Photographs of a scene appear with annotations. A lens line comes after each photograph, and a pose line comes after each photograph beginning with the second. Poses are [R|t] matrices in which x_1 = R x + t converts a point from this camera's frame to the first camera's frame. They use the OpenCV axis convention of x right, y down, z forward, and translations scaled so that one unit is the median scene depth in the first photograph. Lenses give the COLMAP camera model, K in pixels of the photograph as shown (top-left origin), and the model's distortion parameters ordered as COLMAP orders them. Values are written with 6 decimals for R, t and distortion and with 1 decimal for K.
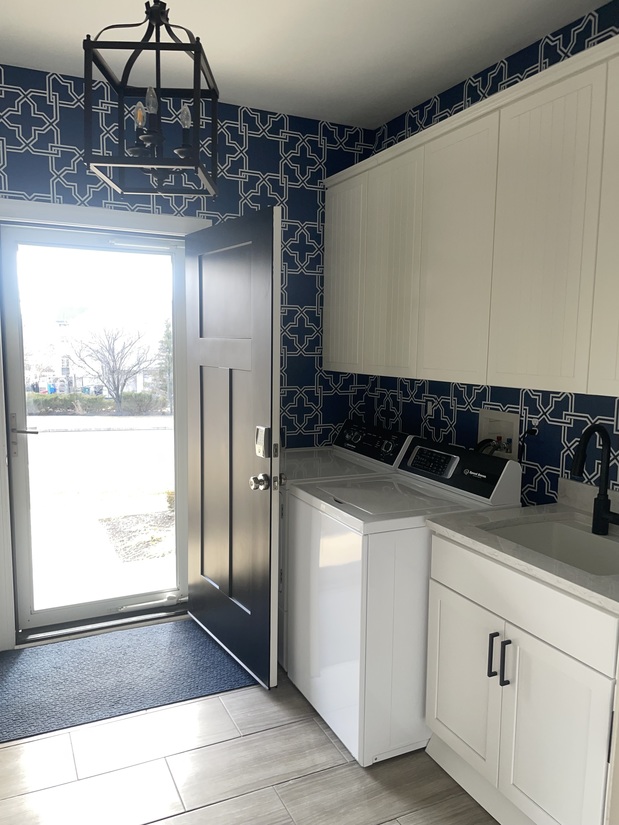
lens RADIAL K [[624.5, 0, 305.6], [0, 624.5, 410.2], [0, 0, 1]] dist [0.085404, -0.123589]
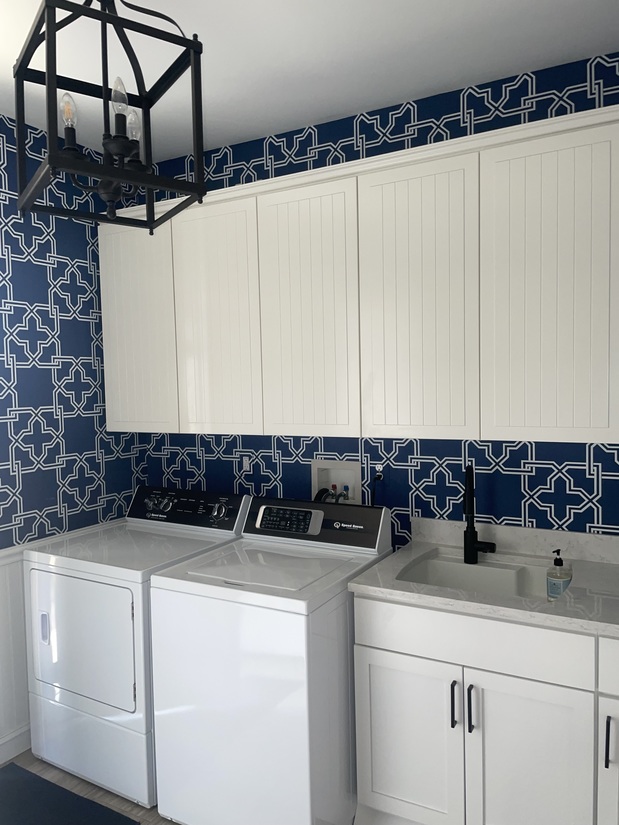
lens RADIAL K [[624.5, 0, 305.8], [0, 624.5, 411.5], [0, 0, 1]] dist [0.085404, -0.123589]
pose [[0.818927, -0.052799, 0.571463, -0.278335], [0.091659, 0.995010, -0.039419, -0.037755], [-0.566530, 0.084660, 0.819681, 0.163522]]
